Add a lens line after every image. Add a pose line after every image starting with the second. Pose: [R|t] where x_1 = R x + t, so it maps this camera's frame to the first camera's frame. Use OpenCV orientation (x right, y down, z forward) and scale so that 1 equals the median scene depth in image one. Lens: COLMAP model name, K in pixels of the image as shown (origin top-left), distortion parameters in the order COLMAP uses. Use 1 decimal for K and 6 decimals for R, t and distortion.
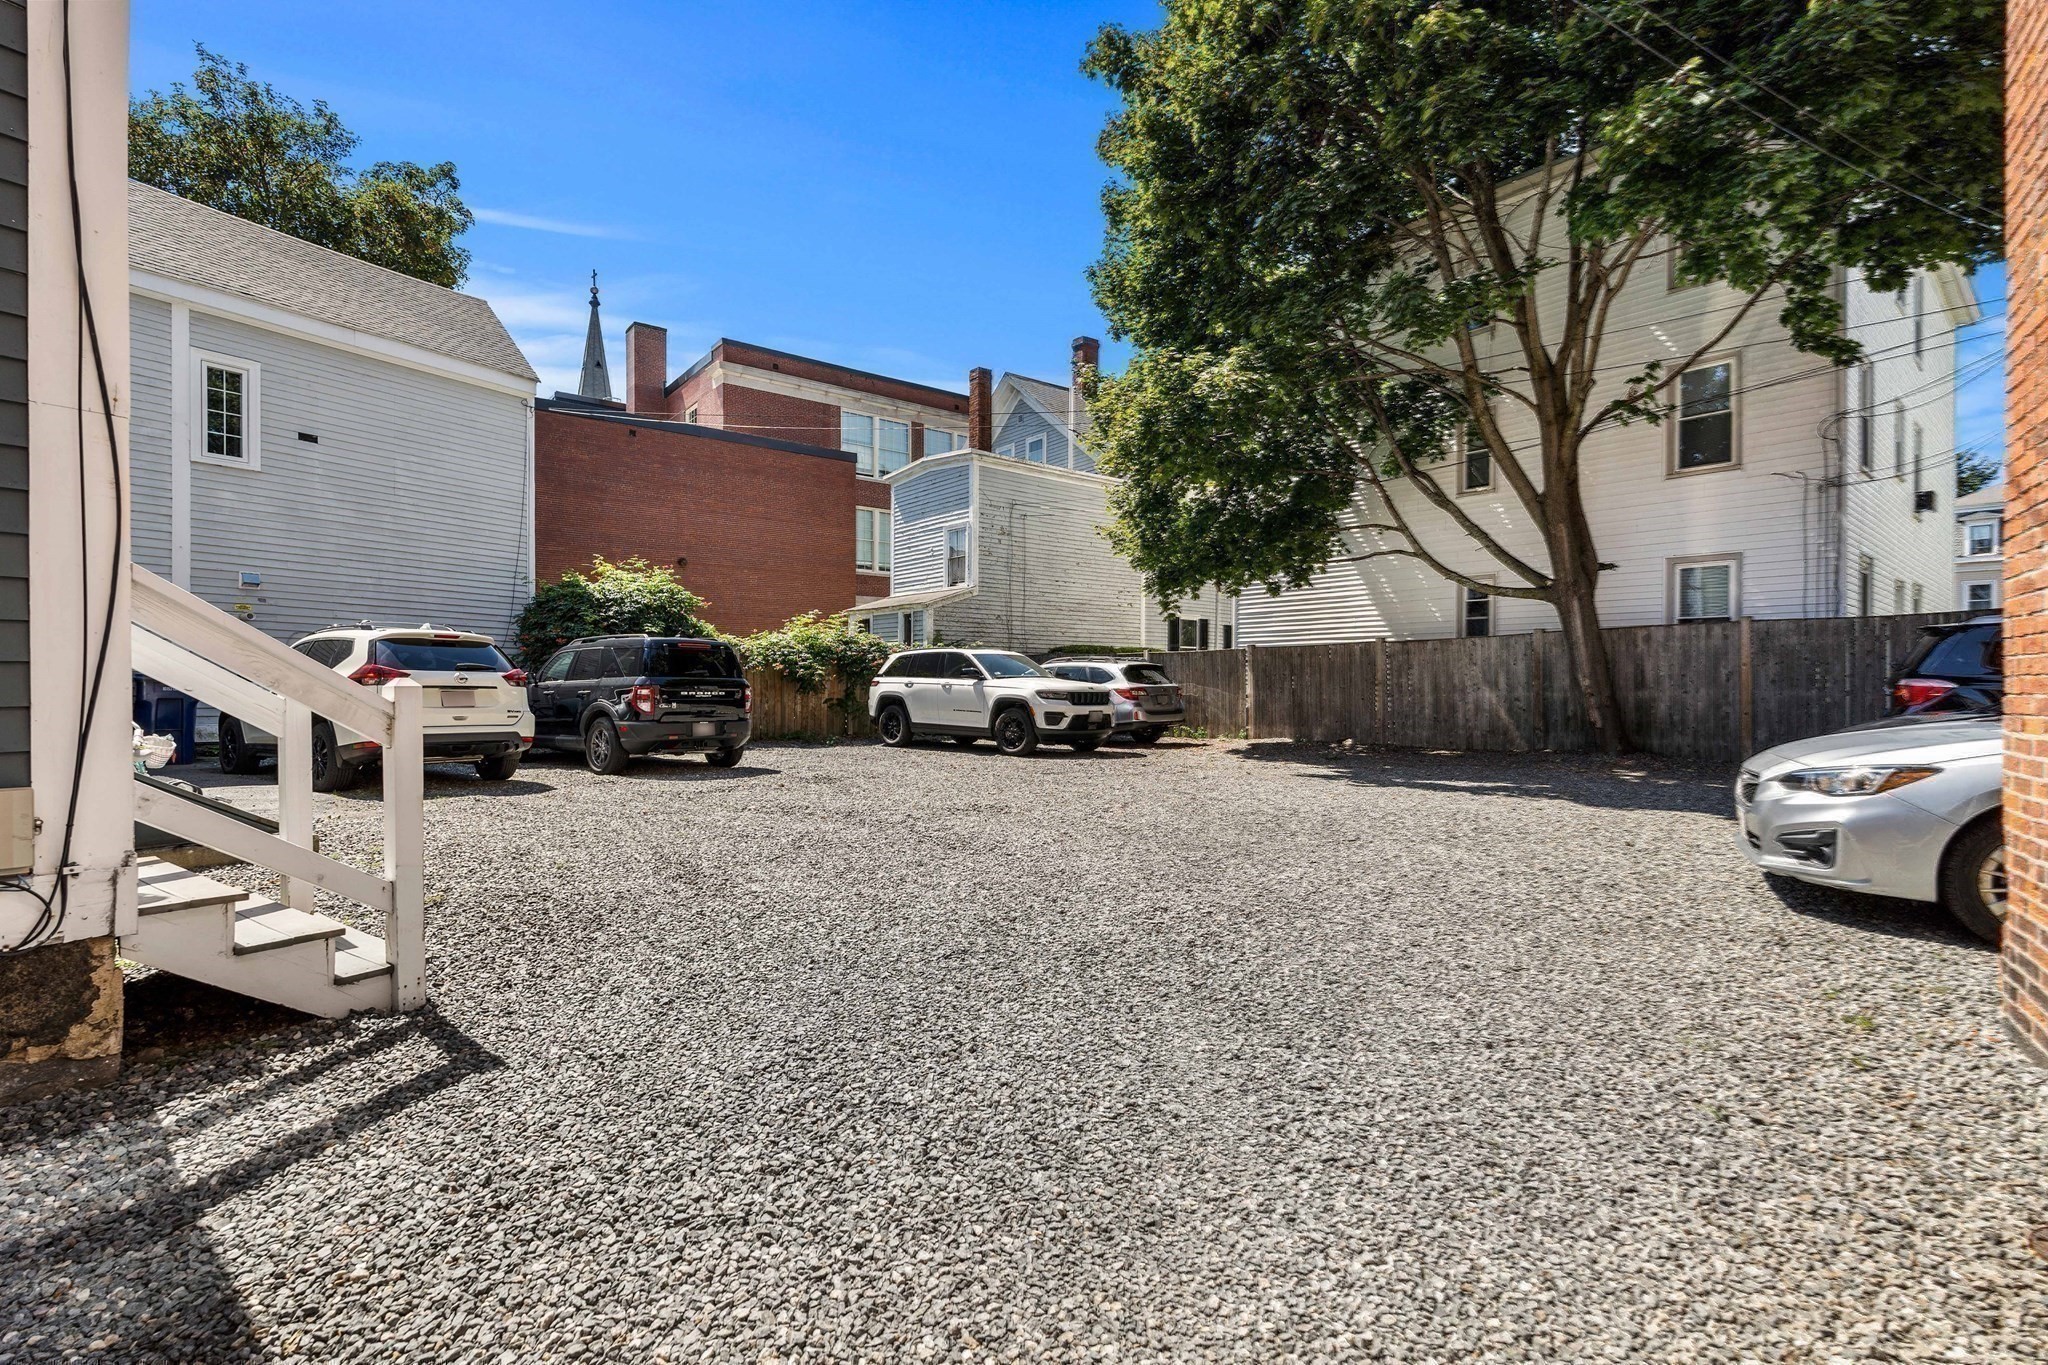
lens RADIAL K [[840.2, 0, 1023.3], [0, 840.2, 688.5], [0, 0, 1]] dist [-0.000093, -0.000014]
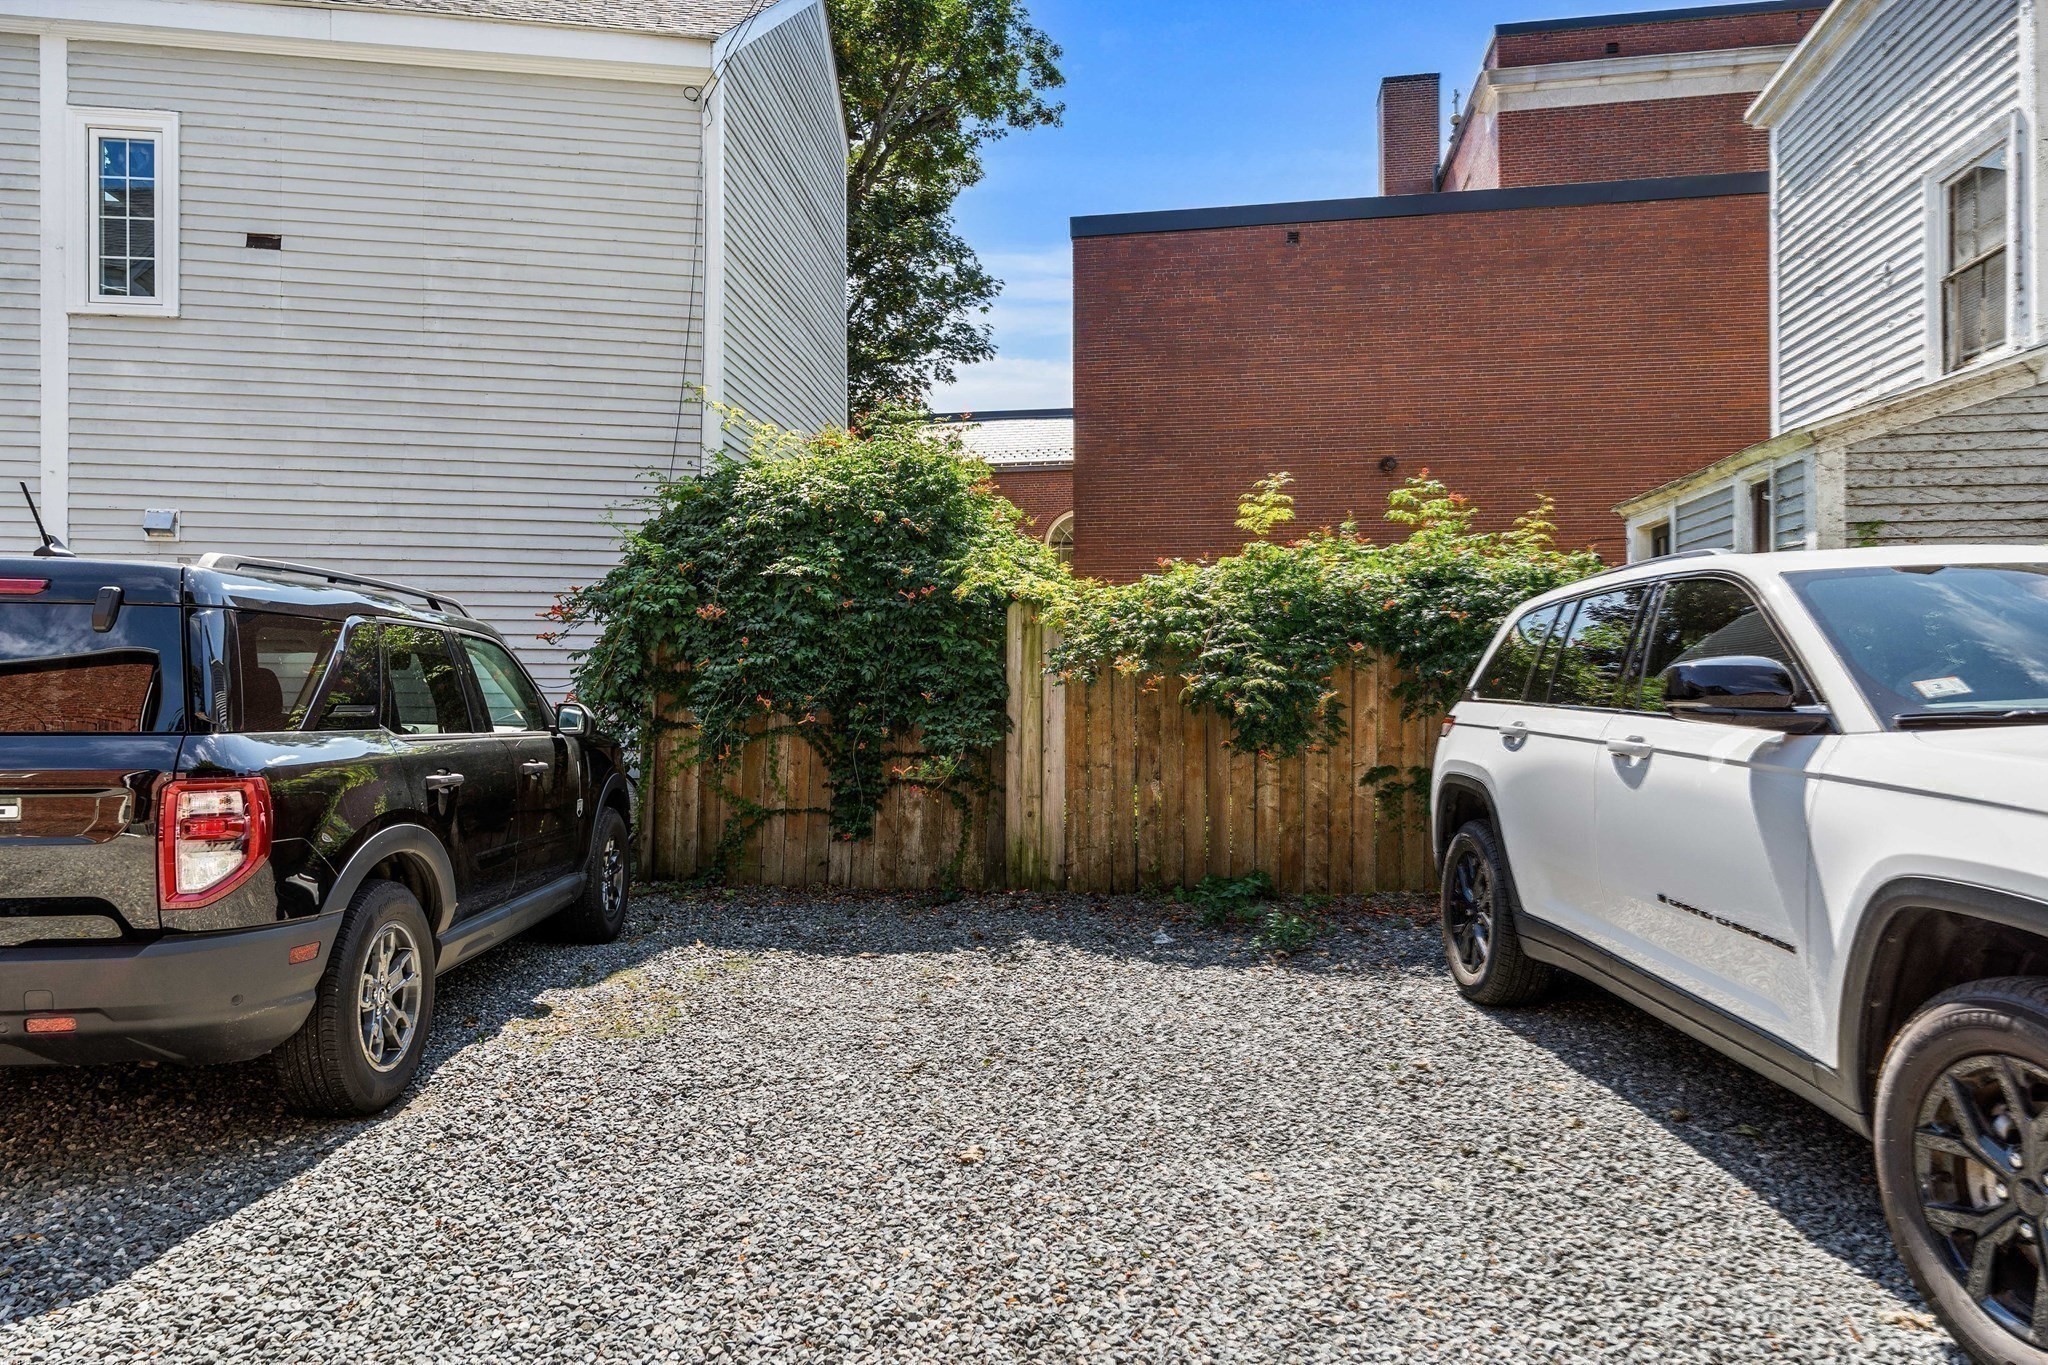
lens RADIAL K [[1238.7, 0, 1024.2], [0, 1238.7, 681.4], [0, 0, 1]] dist [0.001962, 0.000844]
pose [[0.670003, -0.009097, -0.742303, 0.021352], [-0.000243, 0.999922, -0.012473, -0.016873], [0.742358, 0.008538, 0.669949, 0.749835]]
